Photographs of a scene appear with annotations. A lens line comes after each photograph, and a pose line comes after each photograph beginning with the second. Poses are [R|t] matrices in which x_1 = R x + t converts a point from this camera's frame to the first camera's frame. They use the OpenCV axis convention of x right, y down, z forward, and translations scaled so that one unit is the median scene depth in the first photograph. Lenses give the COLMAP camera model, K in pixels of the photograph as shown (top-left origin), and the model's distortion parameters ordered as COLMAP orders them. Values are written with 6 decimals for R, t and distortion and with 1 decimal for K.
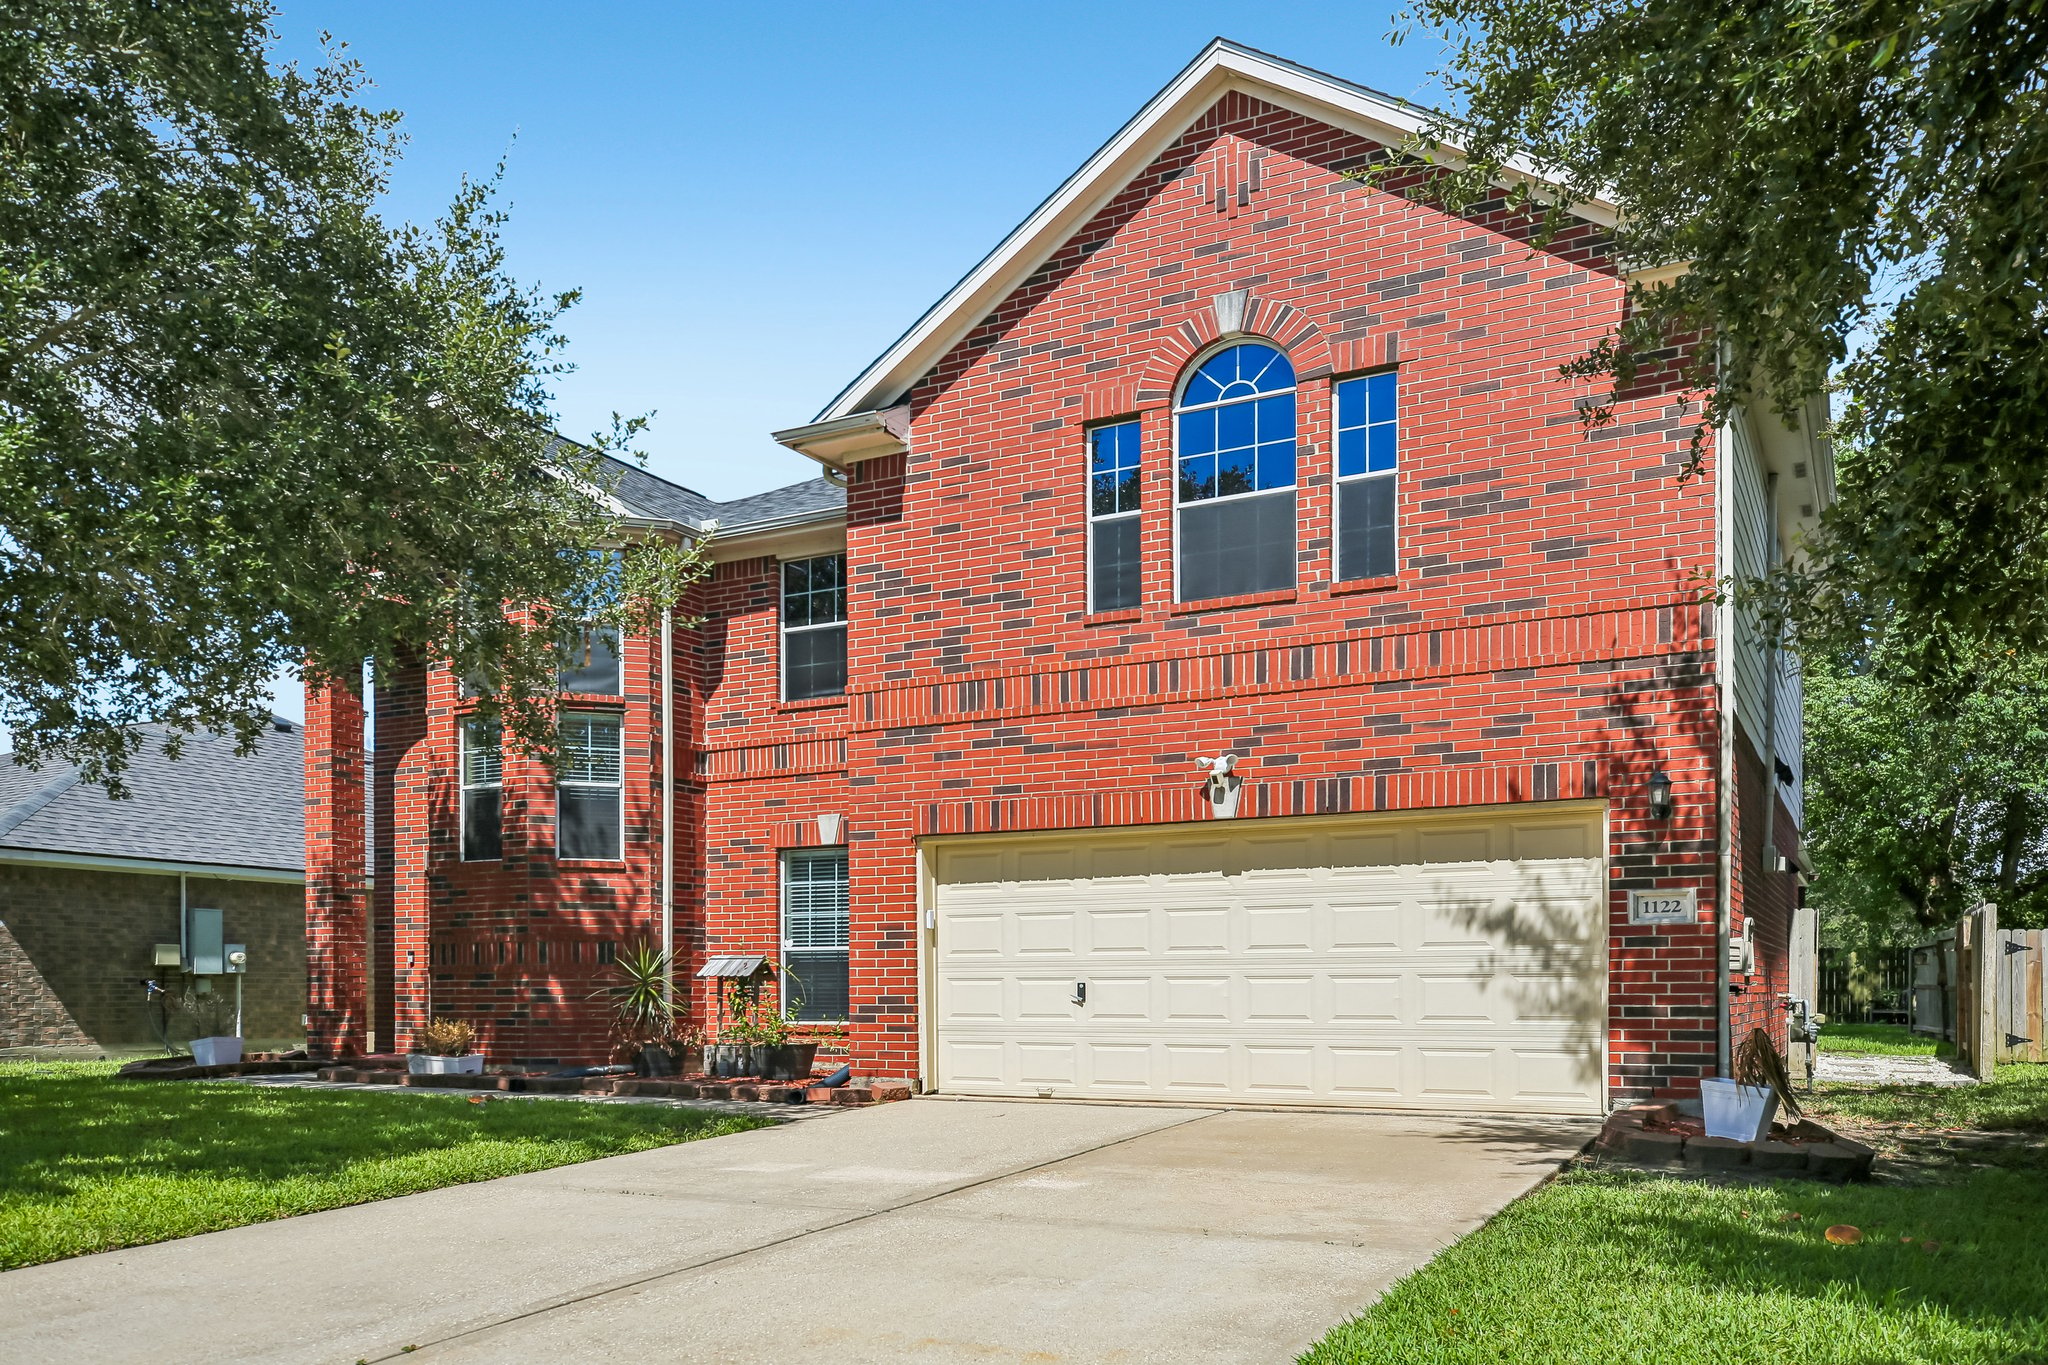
lens RADIAL K [[1575.4, 0, 1024.0], [0, 1575.4, 682.5], [0, 0, 1]] dist [0.007366, -0.001697]
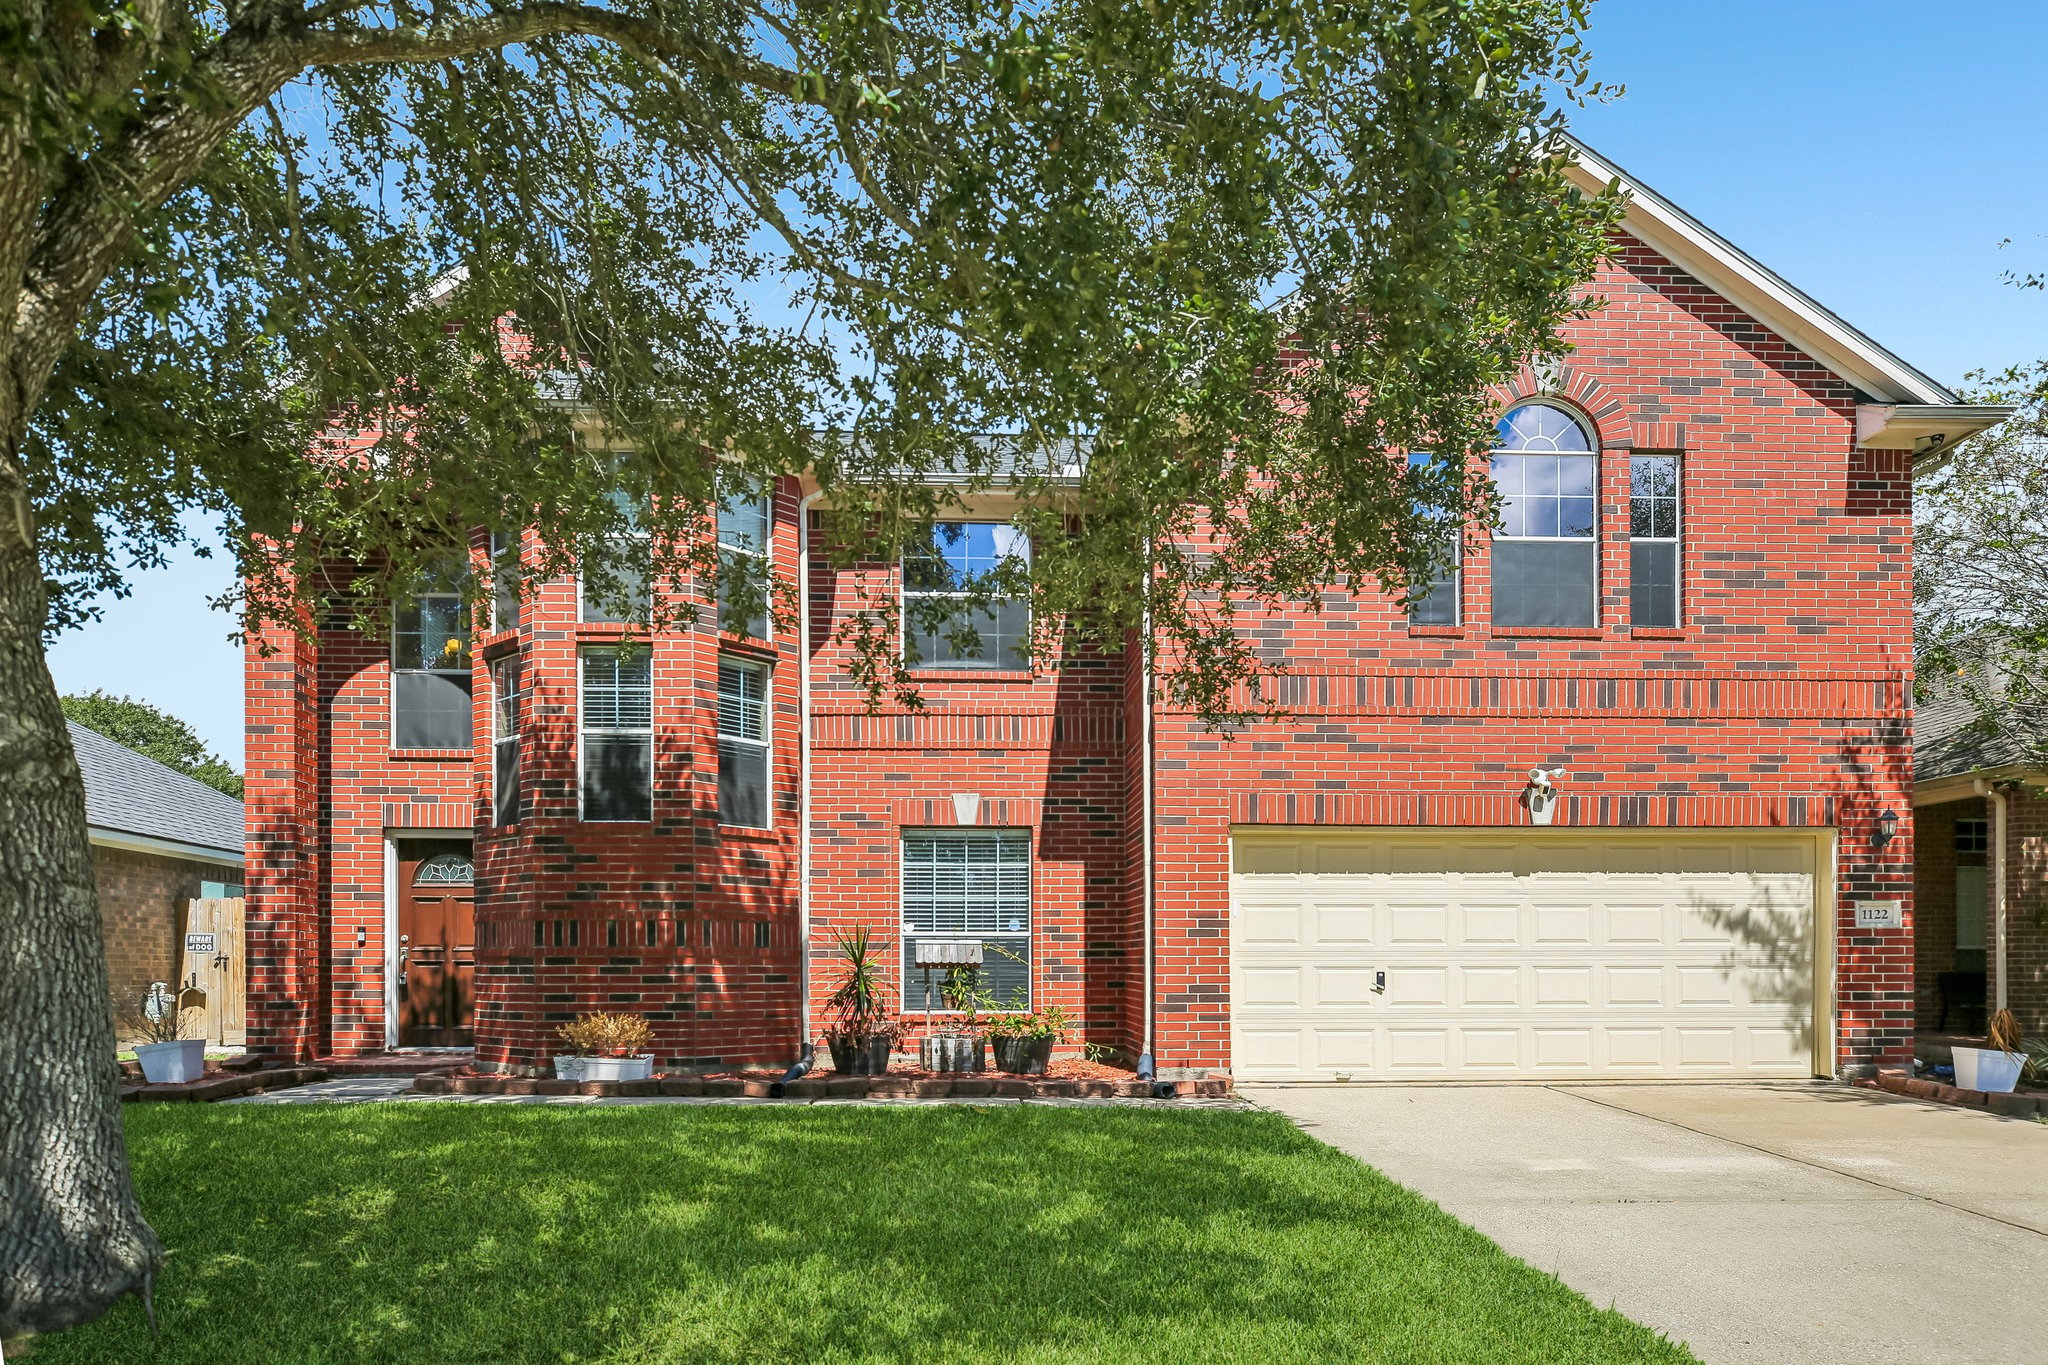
lens RADIAL K [[1392.9, 0, 1024.0], [0, 1392.9, 715.6], [0, 0, 1]] dist [-0.003354, 0.002368]
pose [[0.856801, 0.094993, 0.506822, -0.711584], [-0.100921, 0.994768, -0.015838, 0.063472], [-0.505675, -0.037579, 0.861905, 0.349706]]
